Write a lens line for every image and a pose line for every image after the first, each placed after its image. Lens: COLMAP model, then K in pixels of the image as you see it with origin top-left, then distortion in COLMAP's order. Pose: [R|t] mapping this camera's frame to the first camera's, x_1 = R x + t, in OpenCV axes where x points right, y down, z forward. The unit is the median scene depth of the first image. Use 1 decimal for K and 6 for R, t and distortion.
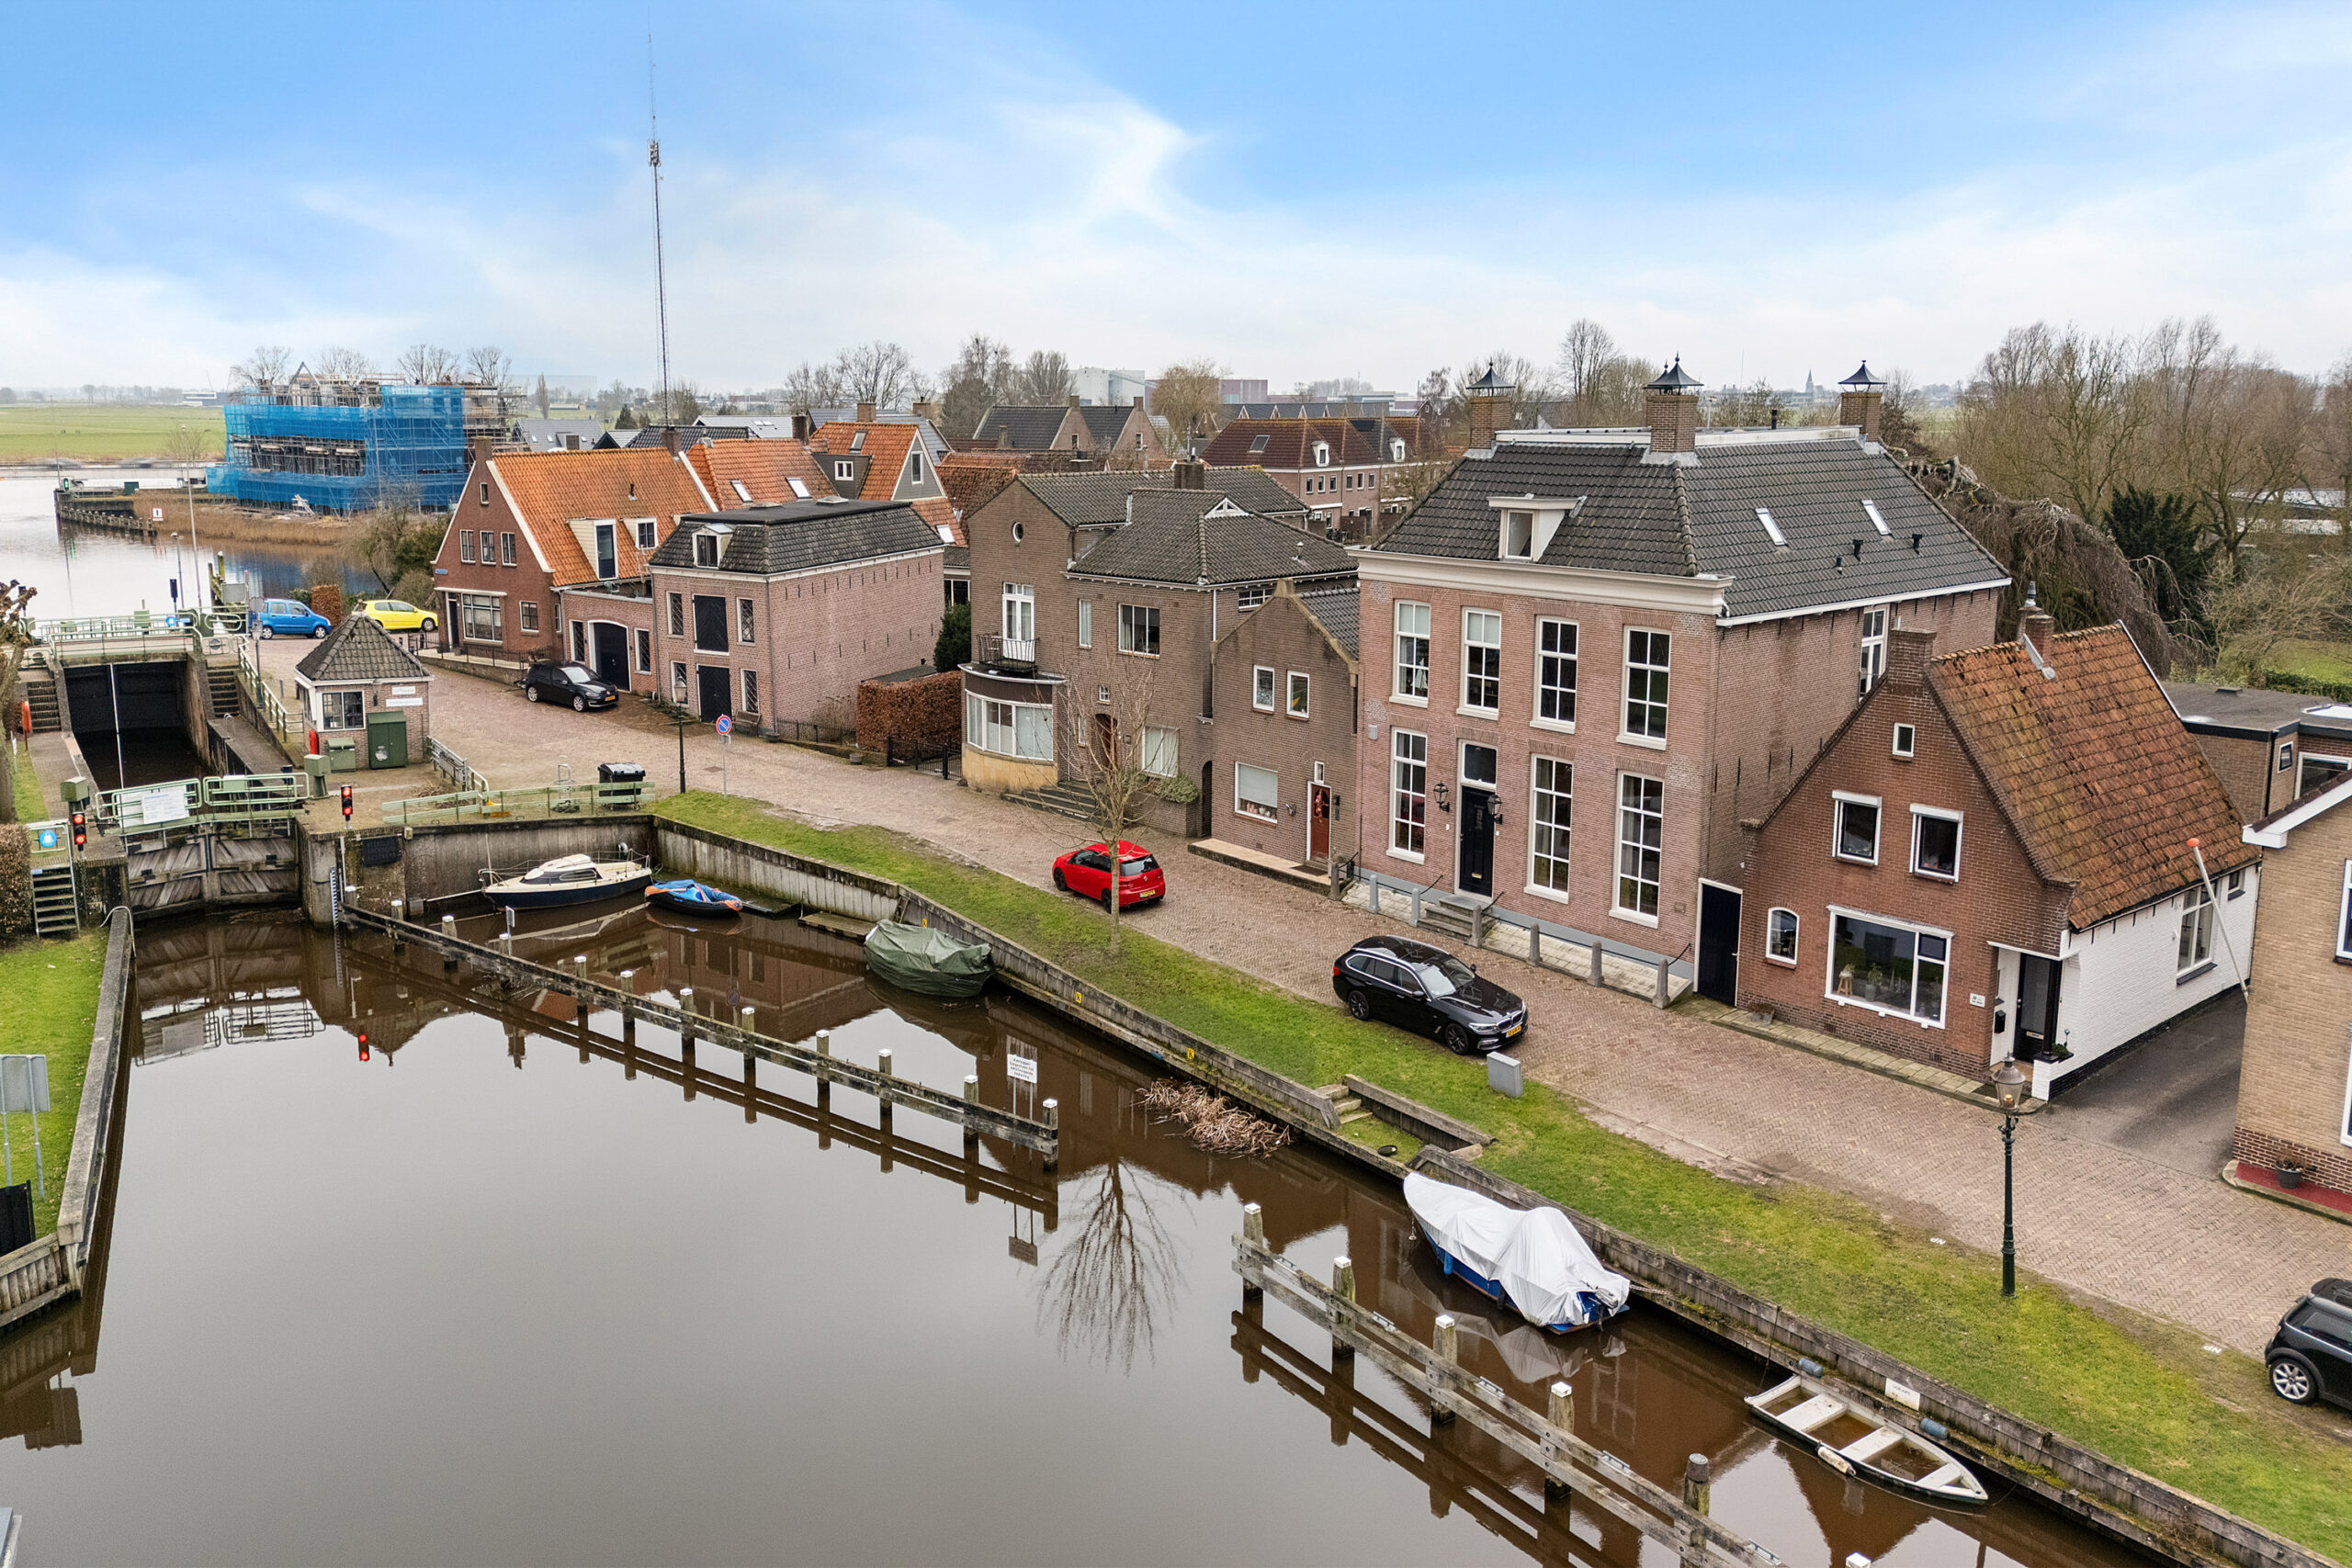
lens RADIAL K [[1917.9, 0, 1146.7], [0, 1917.9, 718.8], [0, 0, 1]] dist [0.065041, -0.053096]
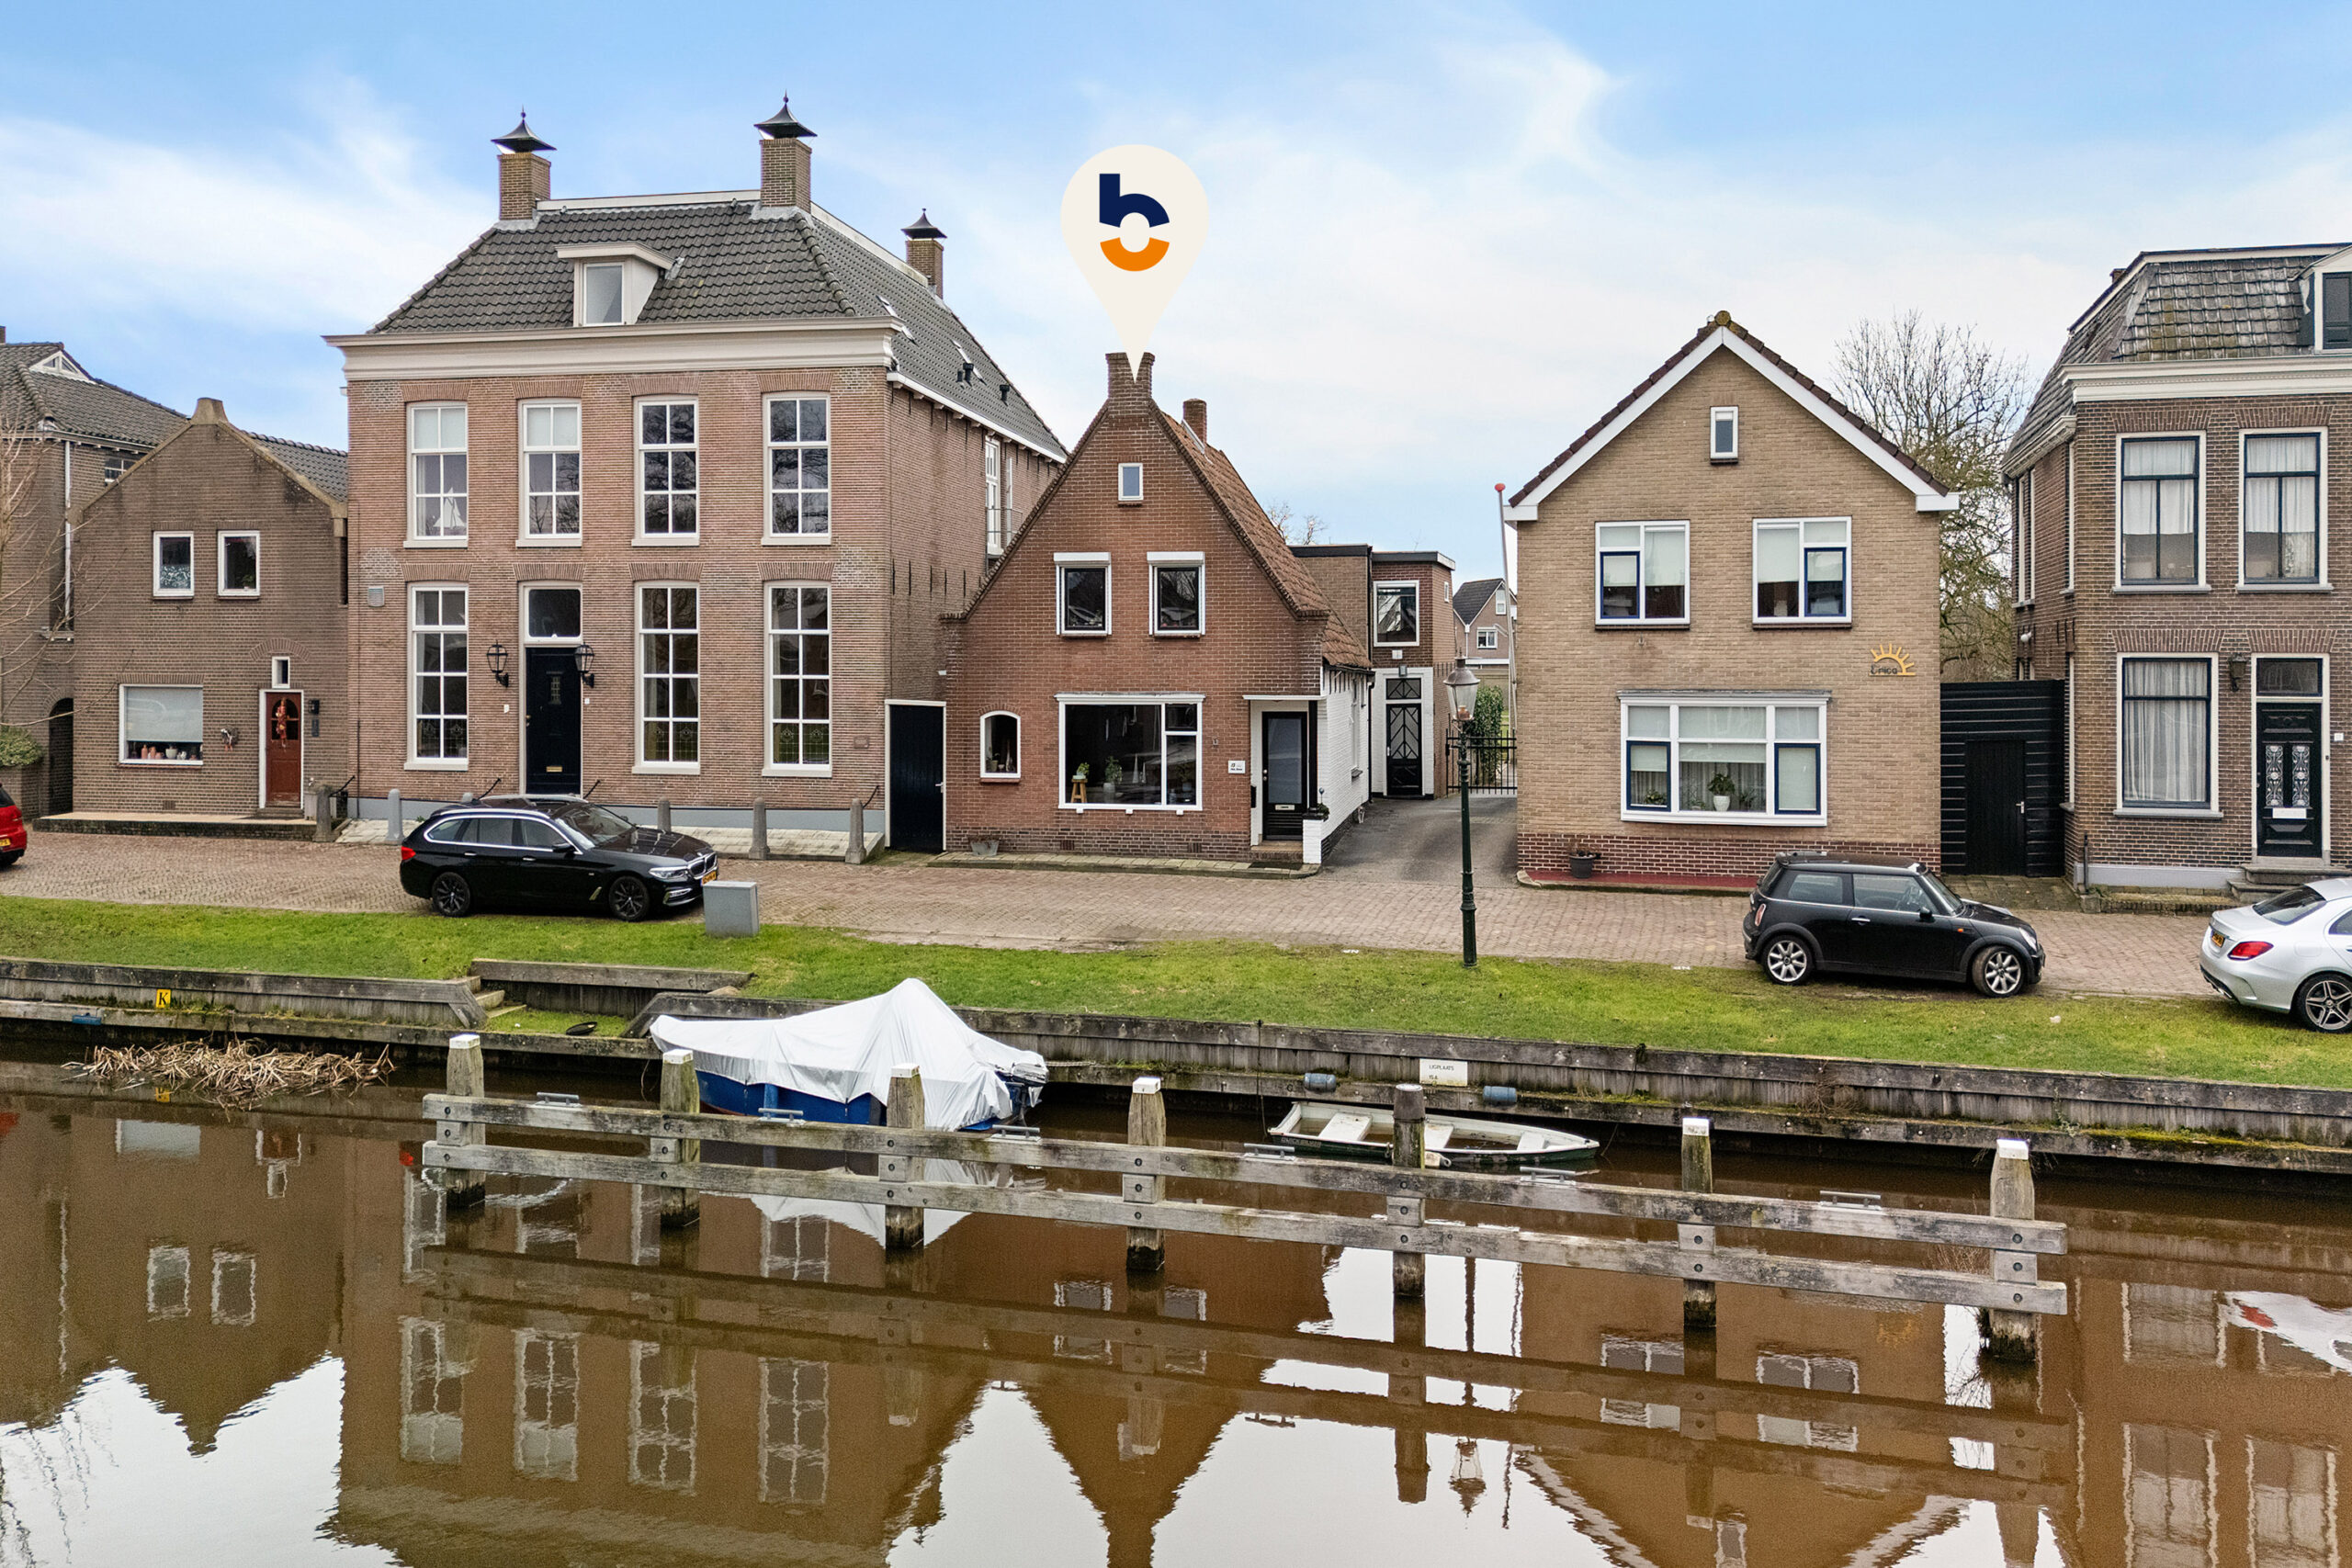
lens RADIAL K [[1840.0, 0, 1241.4], [0, 1840.0, 690.0], [0, 0, 1]] dist [0.032292, -0.002534]
pose [[0.761066, -0.009109, 0.648610, -0.091547], [0.121295, 0.984263, -0.128503, 0.184024], [-0.637233, 0.176472, 0.750195, 0.312447]]
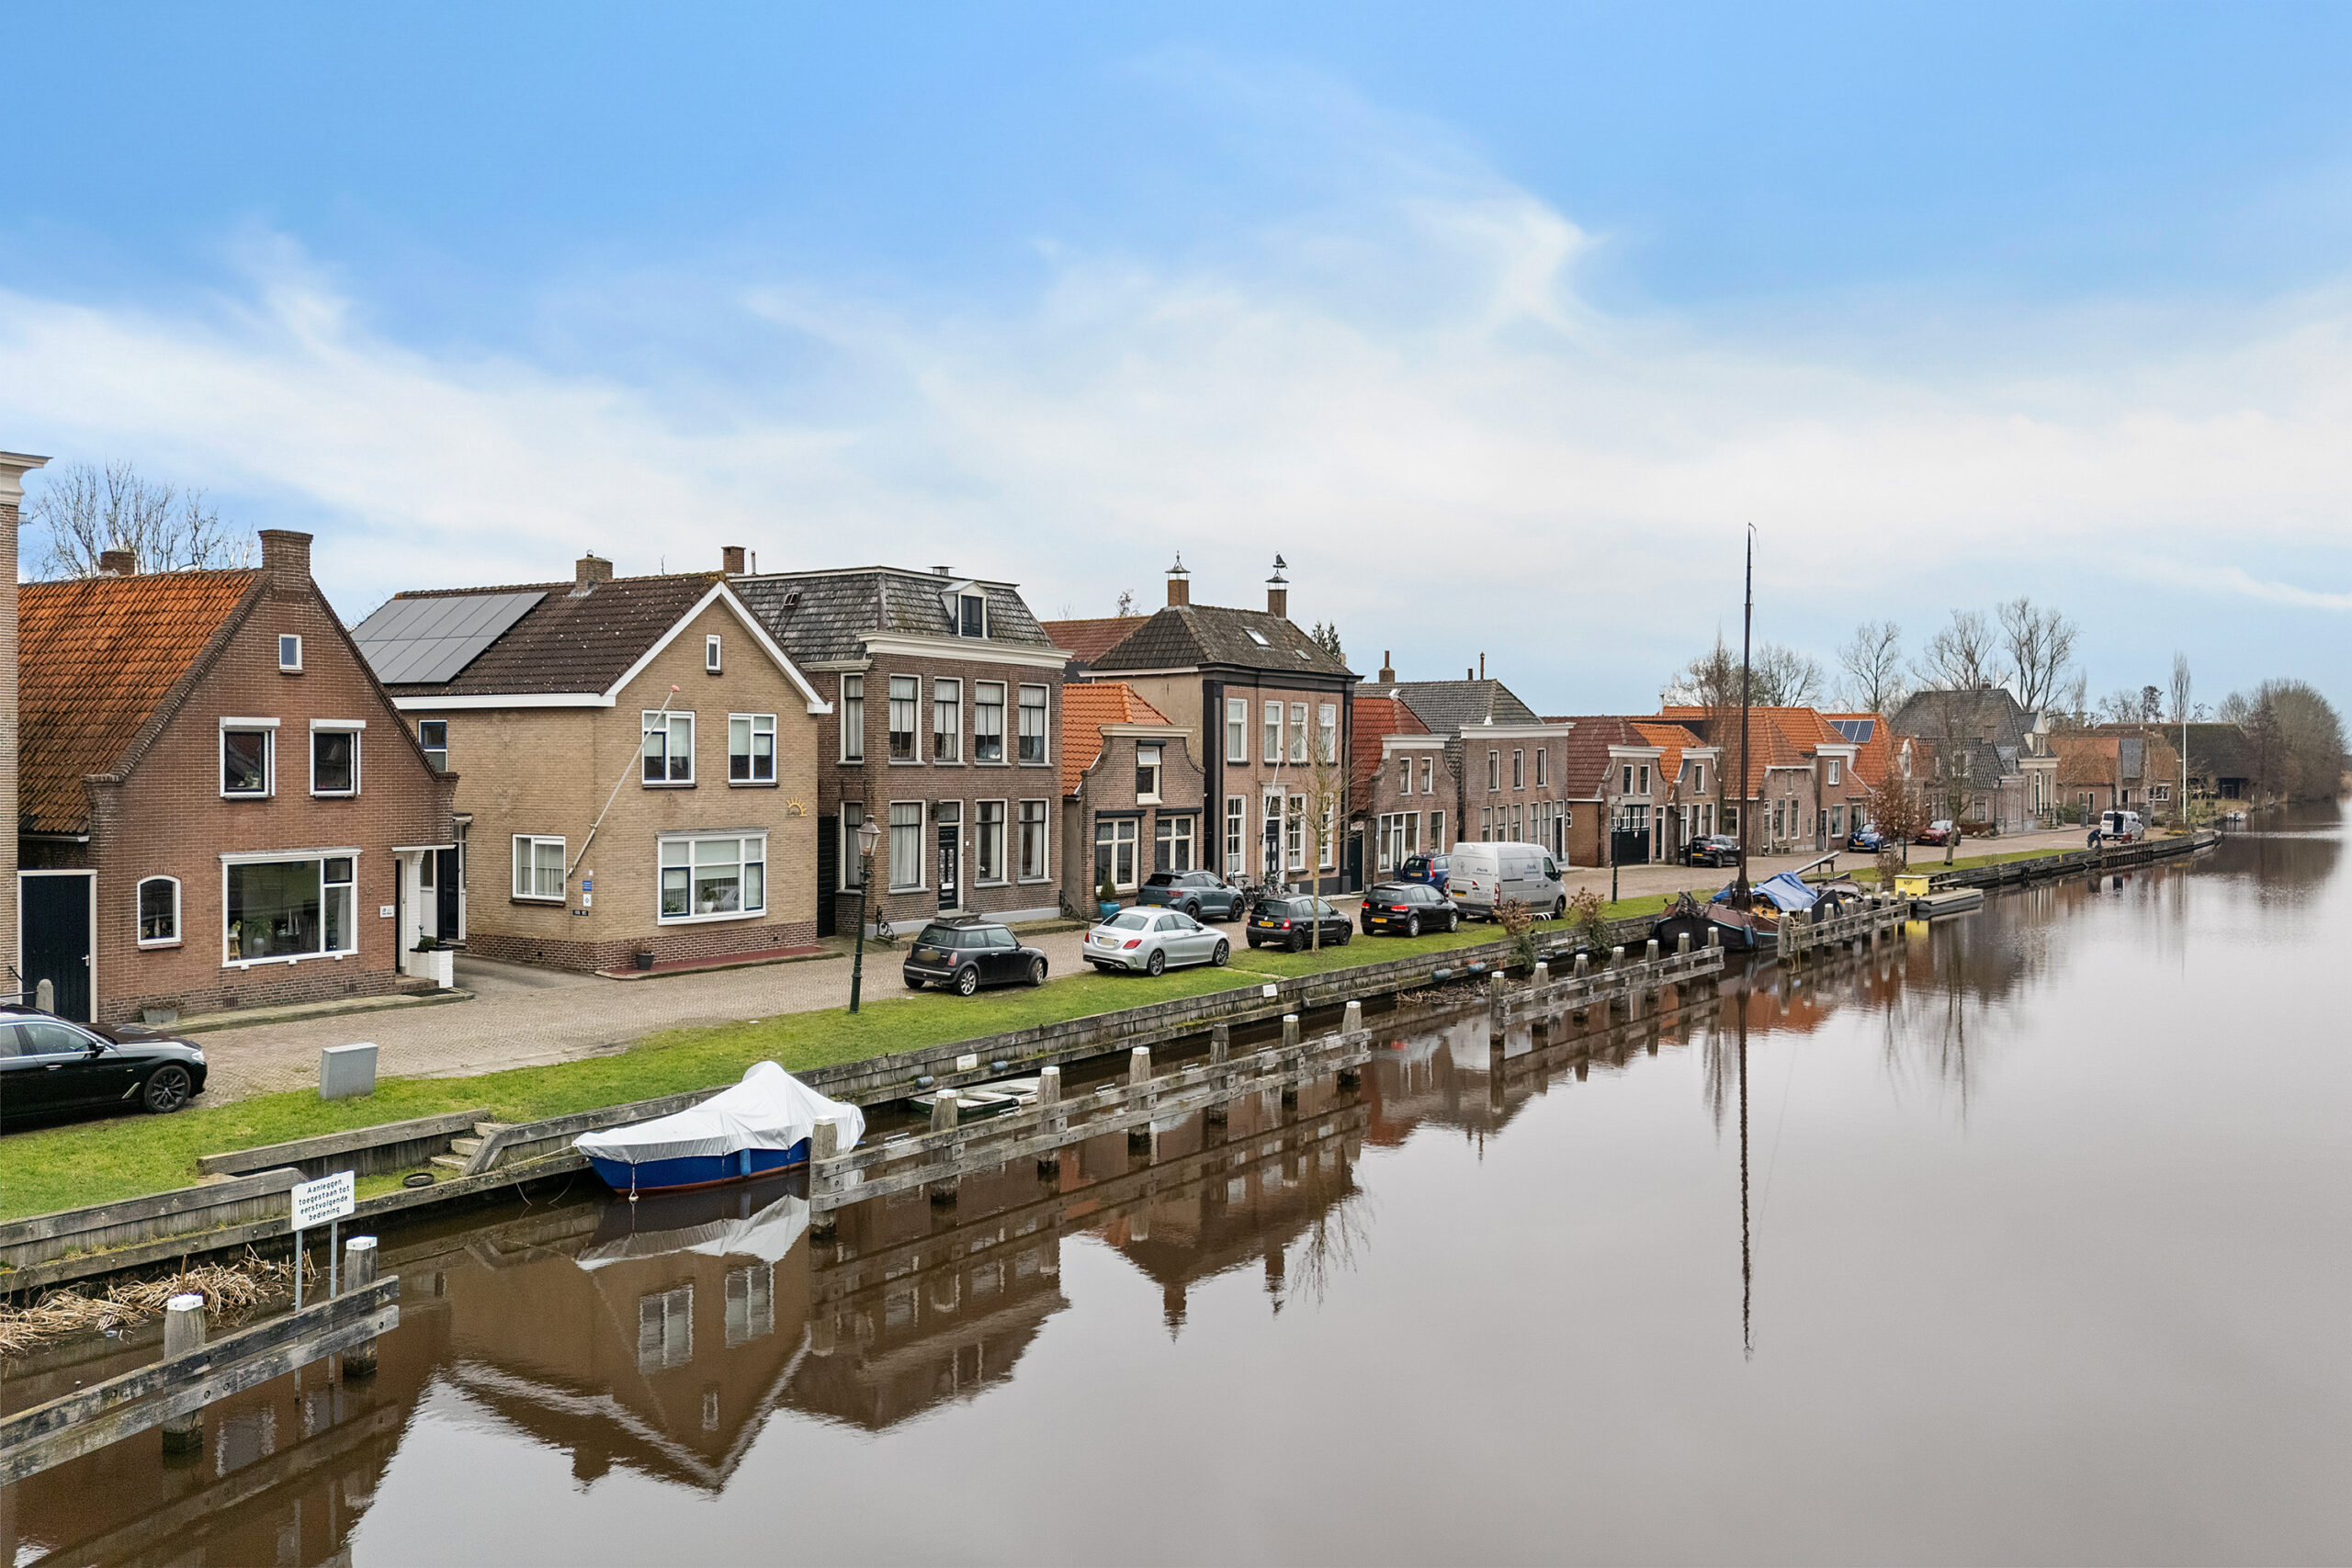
lens RADIAL K [[1680.2, 0, 1384.1], [0, 1680.2, 784.5], [0, 0, 1]] dist [0.026349, -0.005186]
pose [[-0.432804, -0.013644, 0.901385, -0.481632], [0.161189, 0.982601, 0.092269, 0.070672], [-0.886961, 0.185228, -0.423074, 0.762551]]
